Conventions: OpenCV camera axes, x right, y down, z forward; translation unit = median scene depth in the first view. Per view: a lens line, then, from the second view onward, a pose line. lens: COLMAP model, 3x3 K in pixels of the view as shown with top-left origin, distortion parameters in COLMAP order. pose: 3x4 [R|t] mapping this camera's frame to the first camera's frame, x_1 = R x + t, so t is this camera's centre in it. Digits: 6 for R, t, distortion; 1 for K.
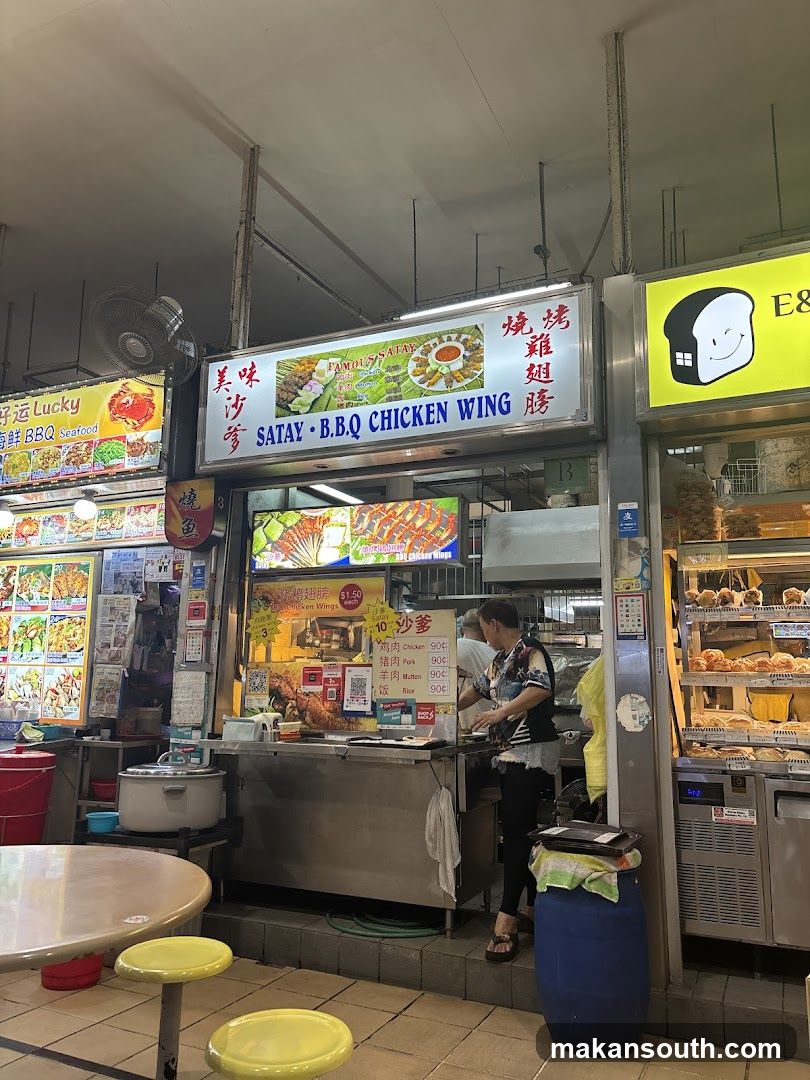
lens RADIAL K [[815.1, 0, 406.6], [0, 815.1, 530.3], [0, 0, 1]] dist [0.039212, -0.021579]
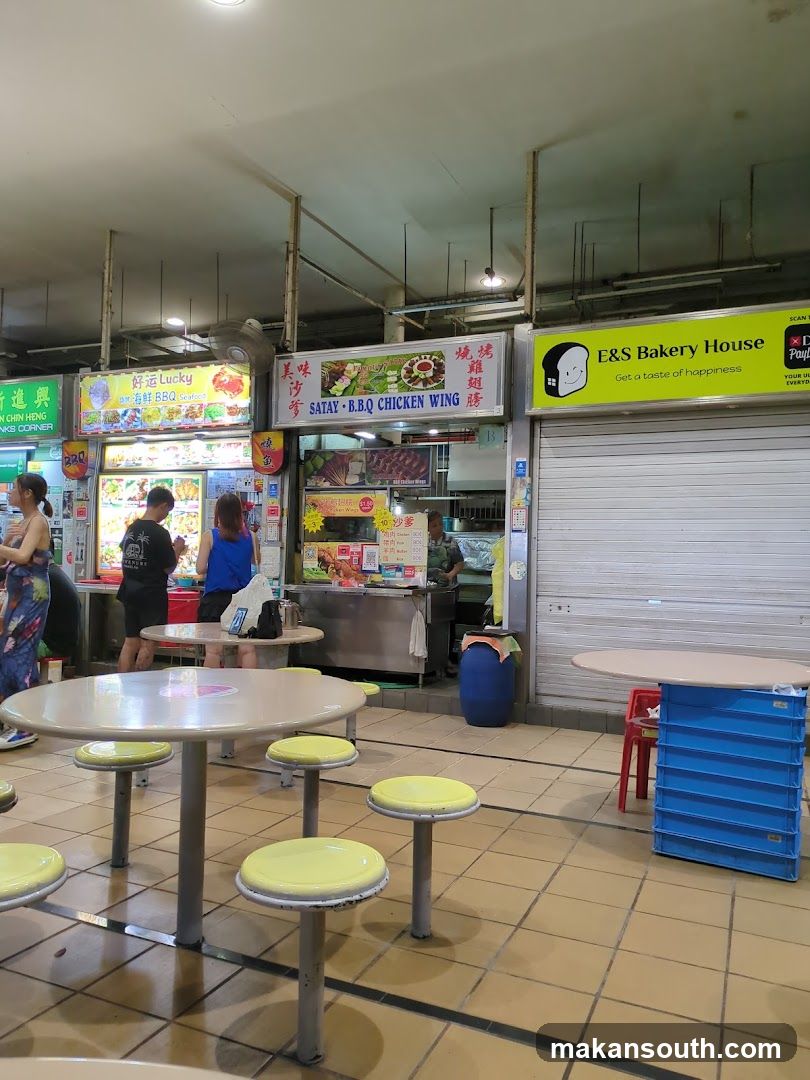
lens RADIAL K [[815.1, 0, 413.7], [0, 815.1, 535.3], [0, 0, 1]] dist [0.039212, -0.021579]
pose [[0.999695, 0.008082, 0.023357, -0.008927], [-0.011670, 0.987396, 0.157835, -0.126304], [-0.021787, -0.158060, 0.987189, -0.699246]]
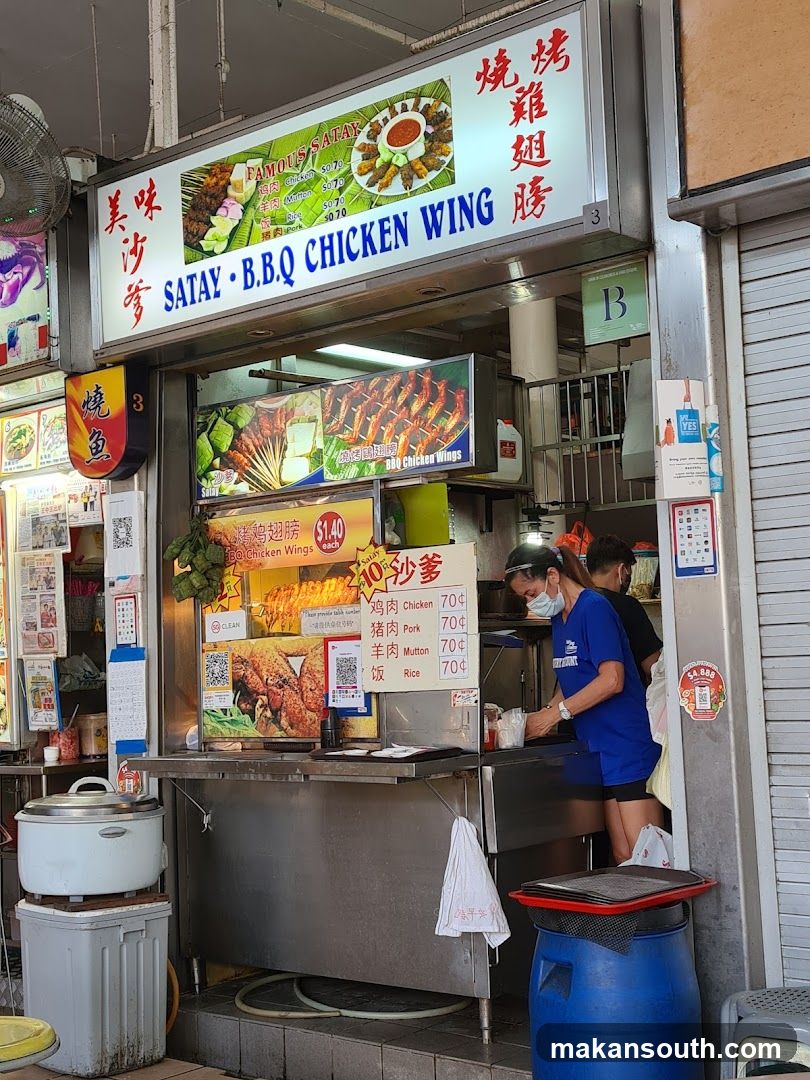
lens RADIAL K [[1514.7, 0, 401.7], [0, 1514.7, 535.0], [0, 0, 1]] dist [-0.011489, 0.000000]
pose [[0.960554, -0.074716, -0.267867, 0.307491], [0.102621, 0.990483, 0.091720, -0.019103], [0.258465, -0.115591, 0.959080, -0.120589]]
